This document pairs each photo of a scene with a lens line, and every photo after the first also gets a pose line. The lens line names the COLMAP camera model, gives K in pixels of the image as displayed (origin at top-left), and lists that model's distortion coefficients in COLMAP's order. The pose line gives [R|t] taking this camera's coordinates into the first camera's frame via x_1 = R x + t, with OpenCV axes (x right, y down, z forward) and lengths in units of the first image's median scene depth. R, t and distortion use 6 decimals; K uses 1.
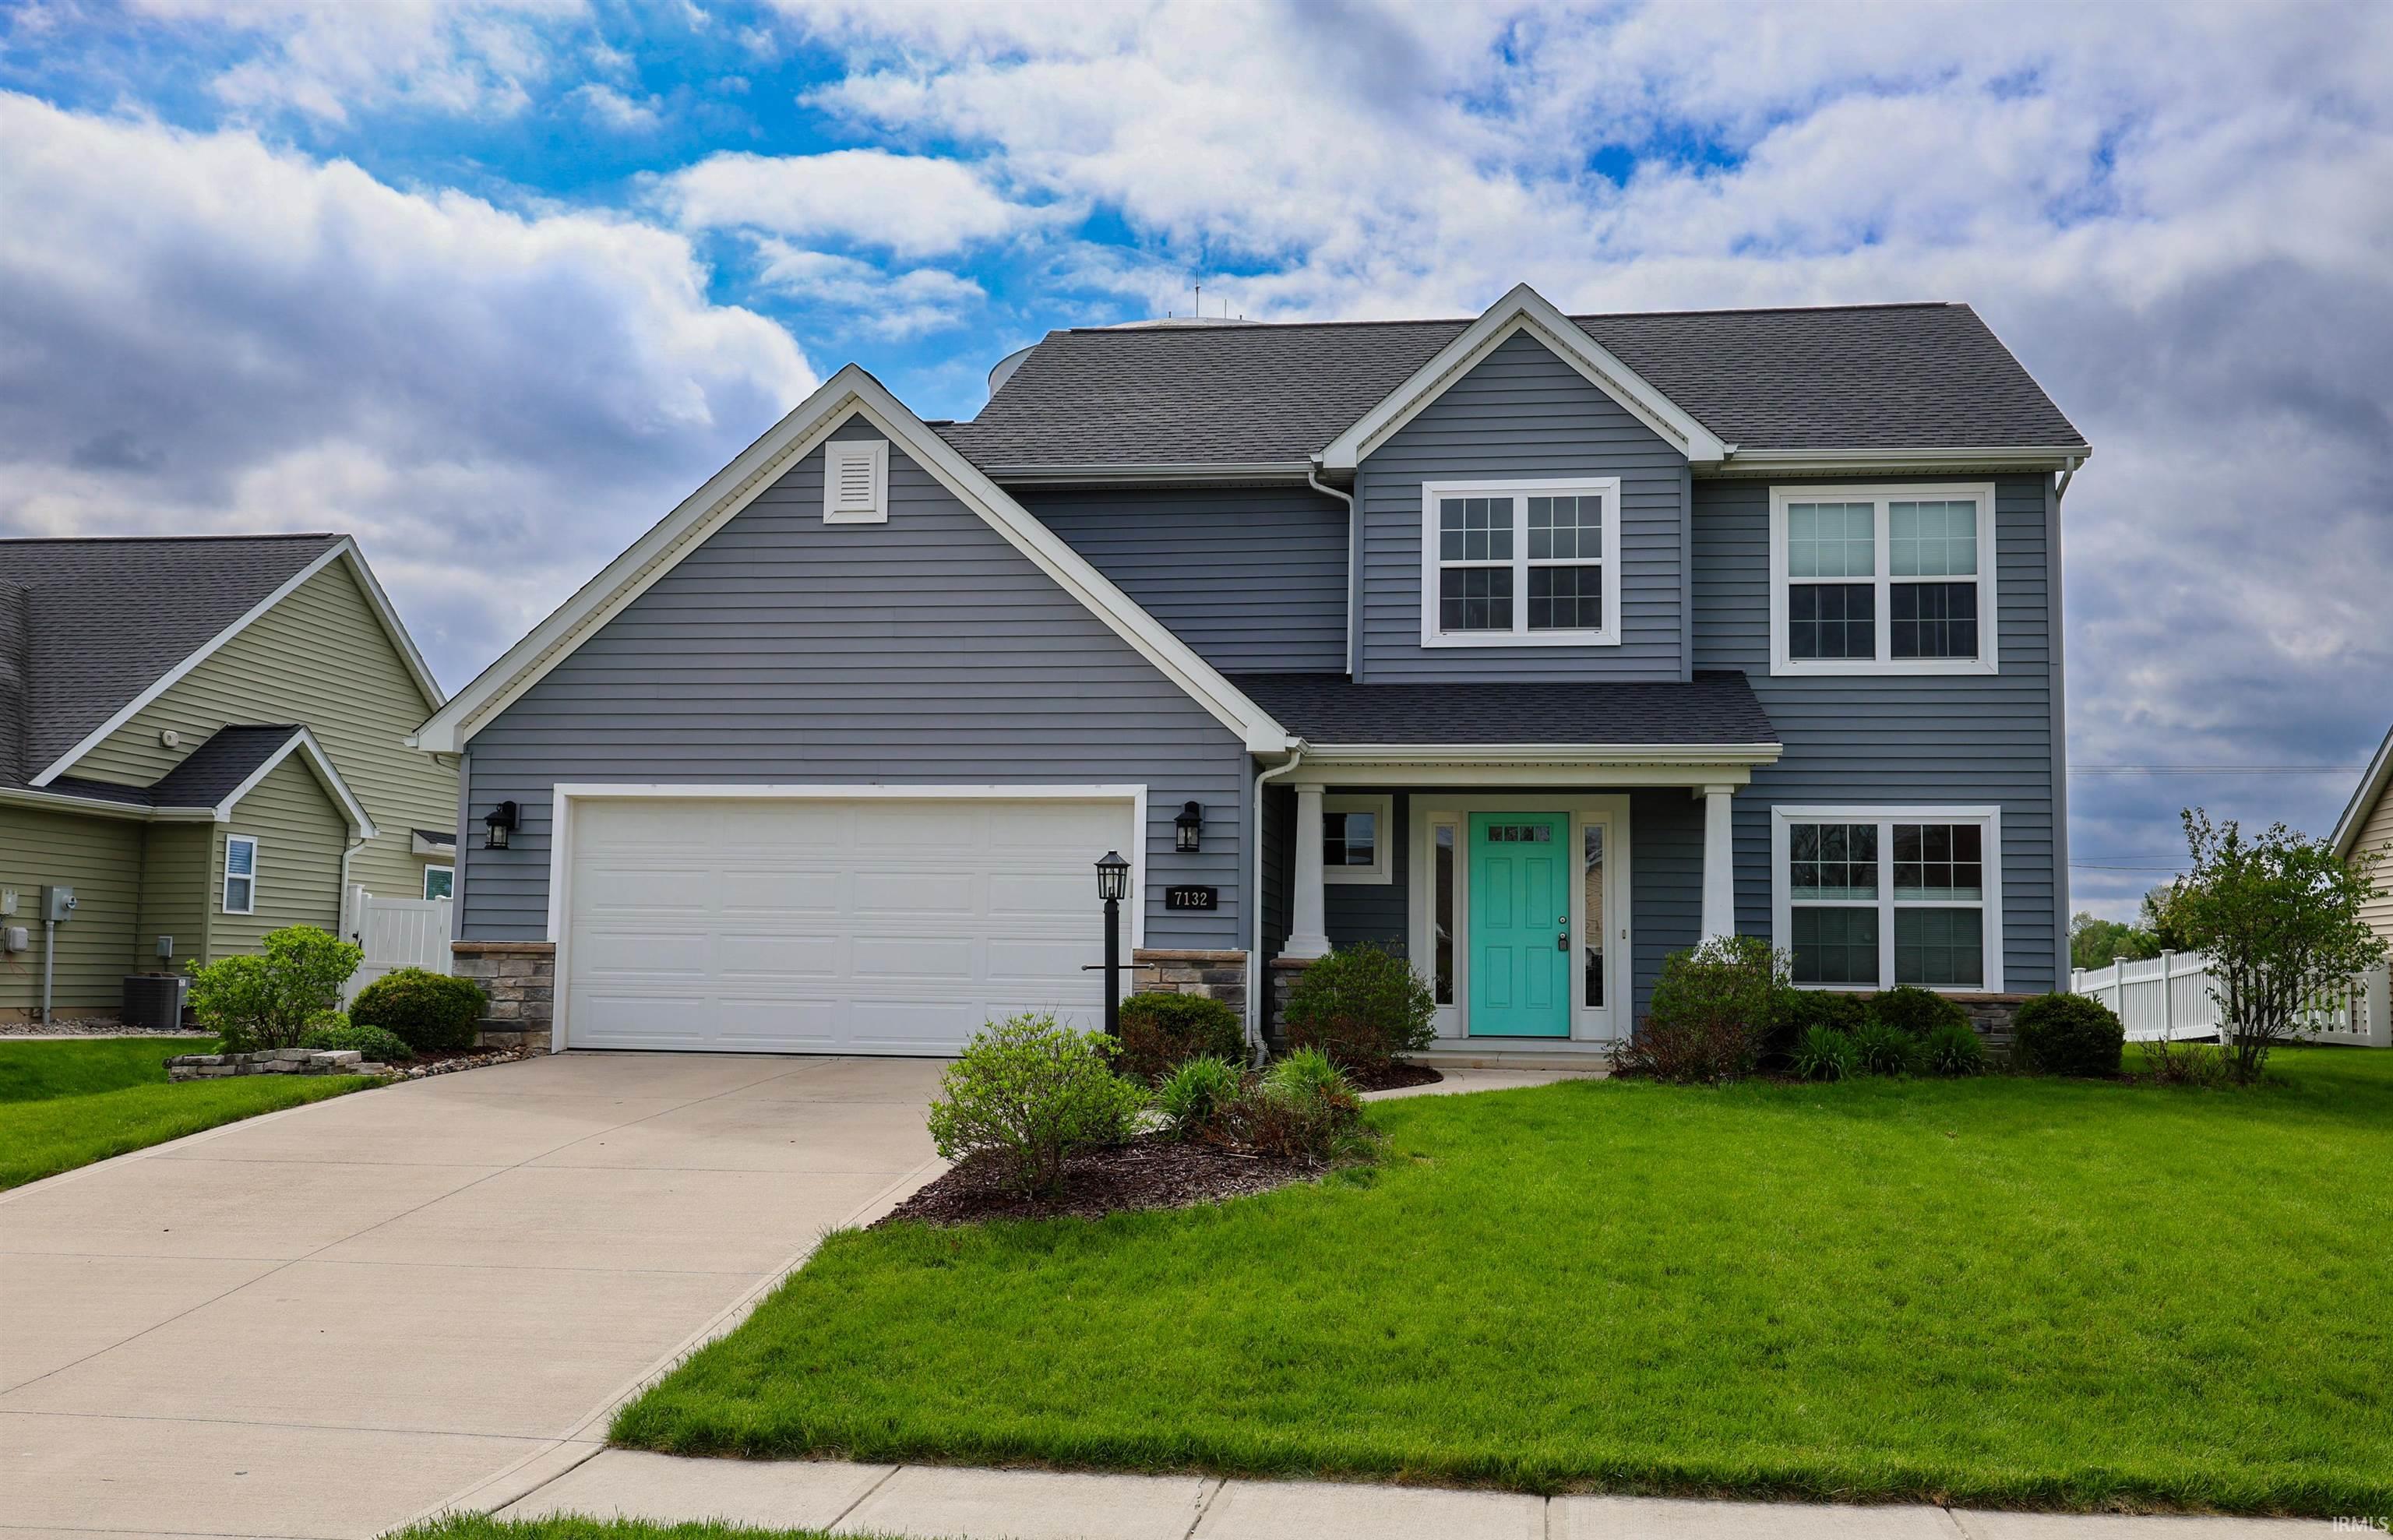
lens RADIAL K [[2176.6, 0, 1196.8], [0, 2176.6, 766.6], [0, 0, 1]] dist [-0.086917, -0.001512]
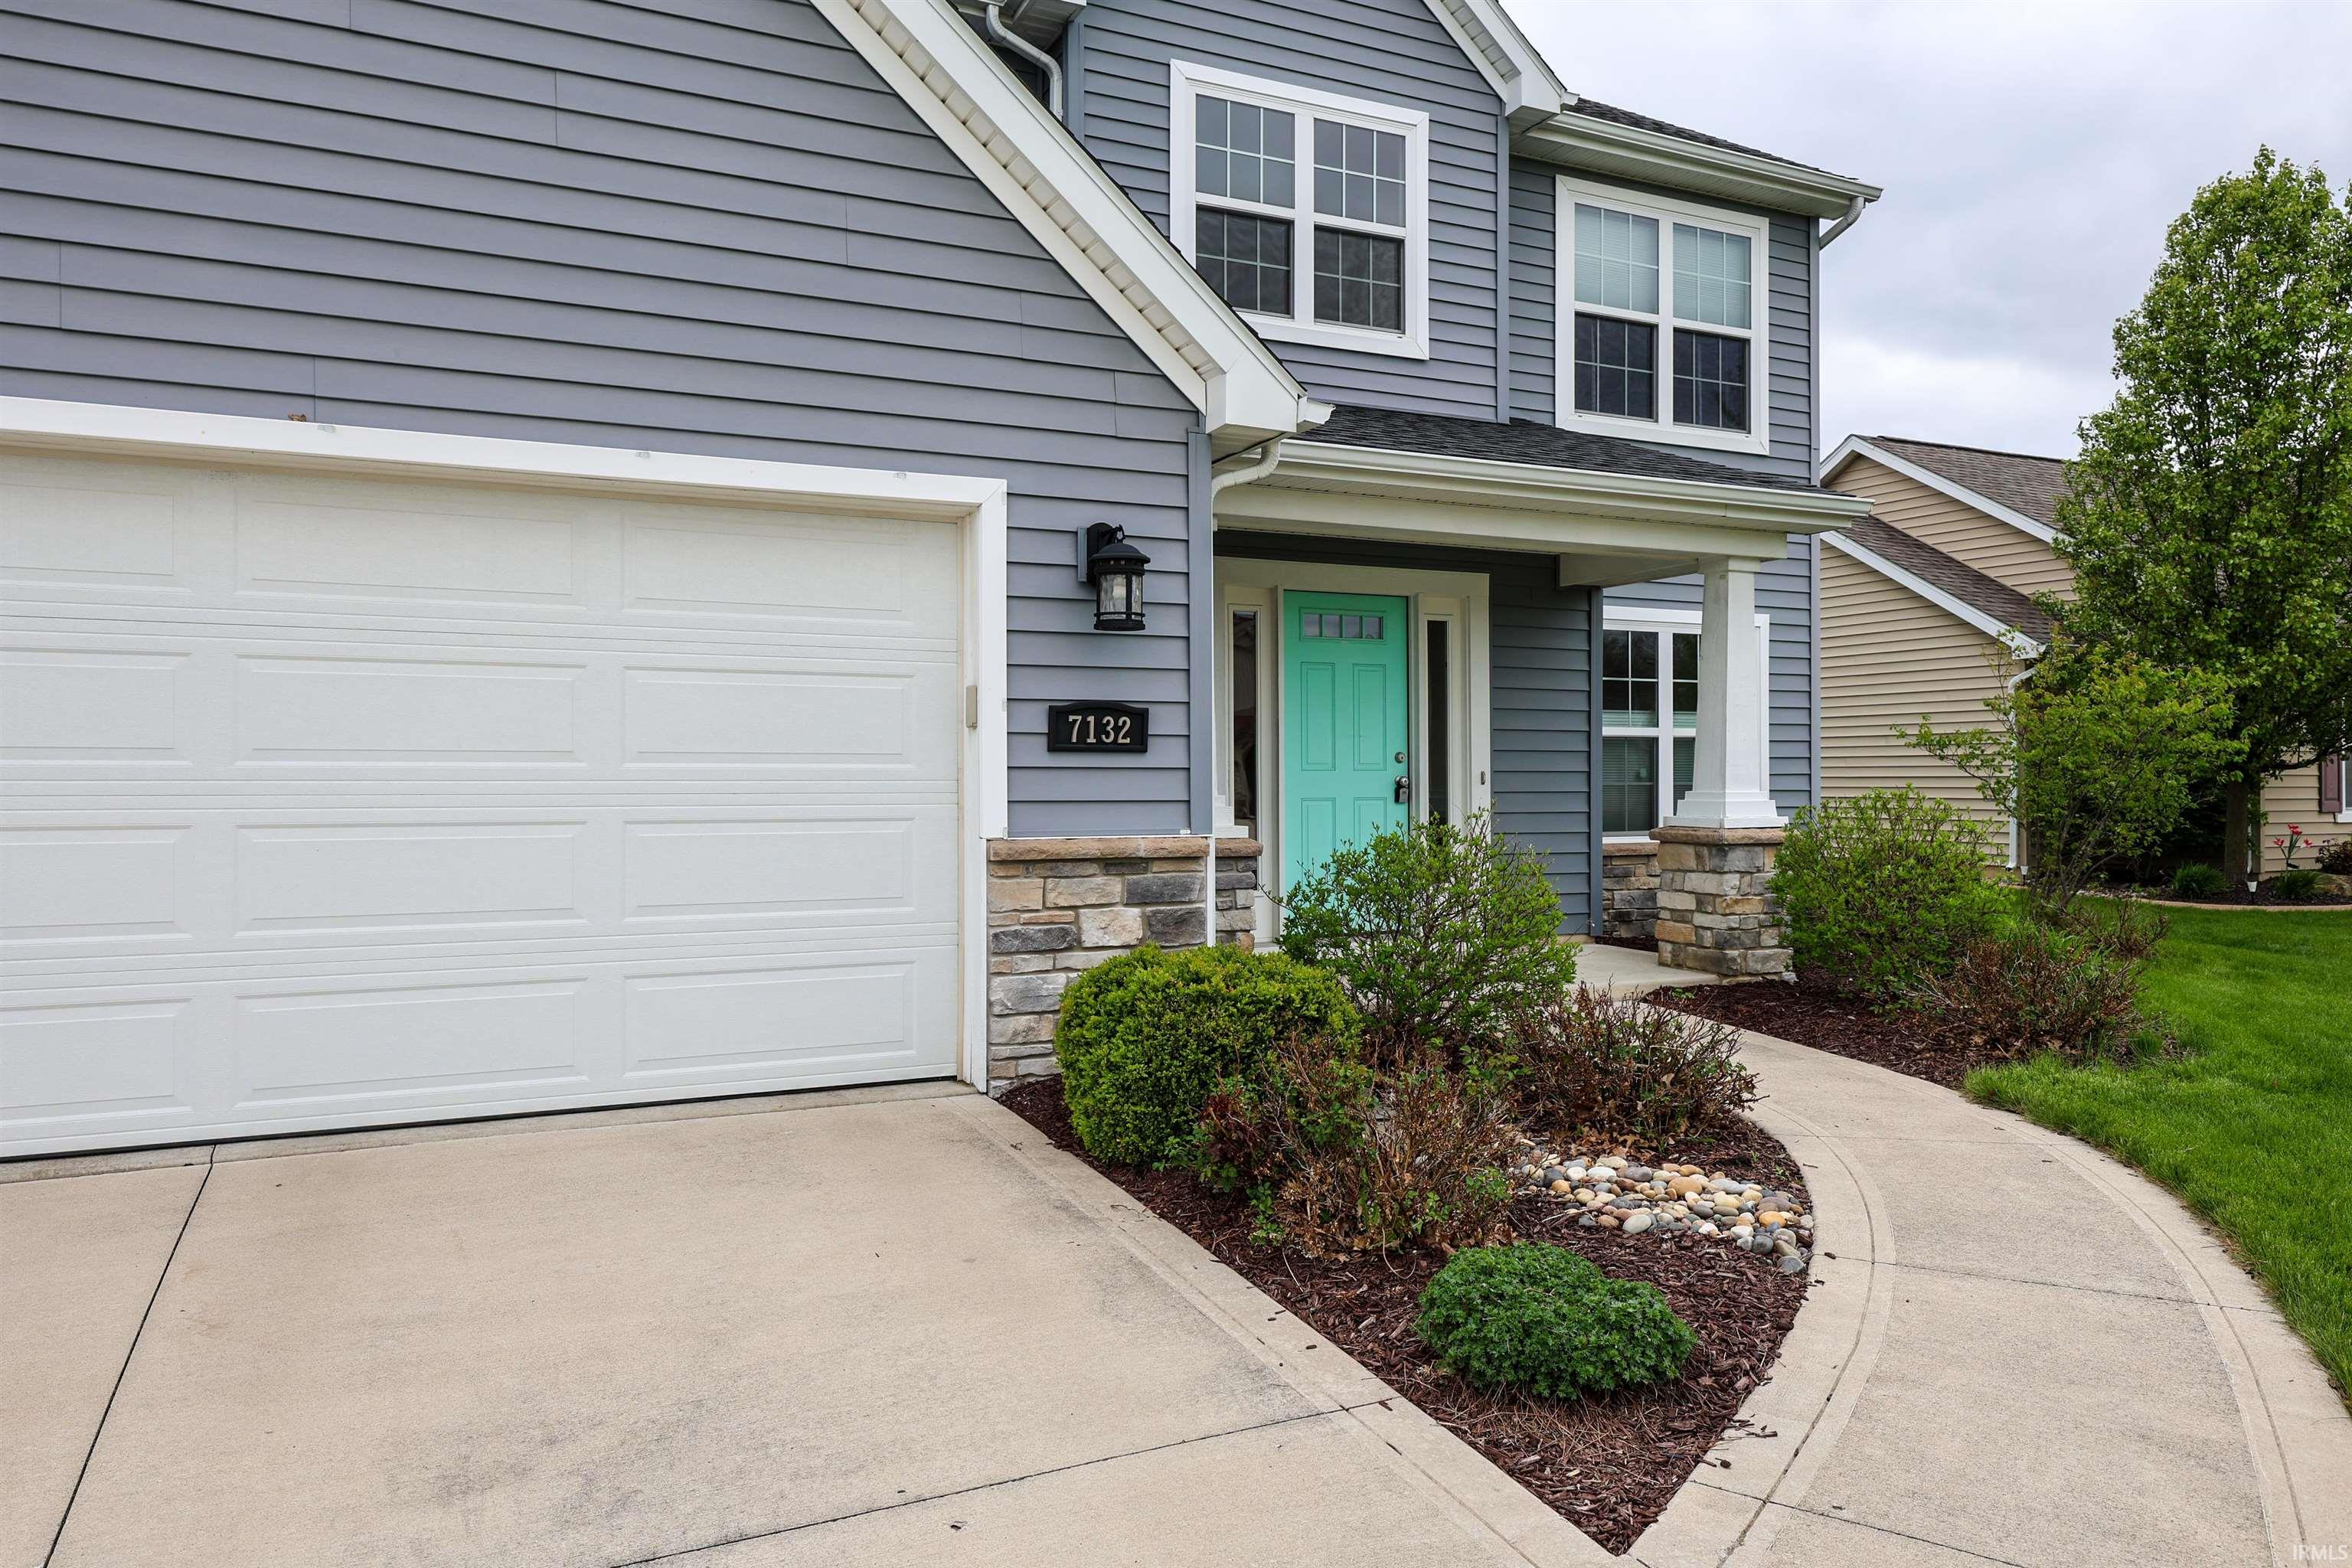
lens RADIAL K [[1593.0, 0, 1175.7], [0, 1593.0, 780.4], [0, 0, 1]] dist [-0.006538, -0.000035]
pose [[0.827630, -0.016077, 0.561044, -0.159799], [-0.045704, 0.994340, 0.095913, 0.032764], [-0.559410, -0.105022, 0.822211, 0.611130]]
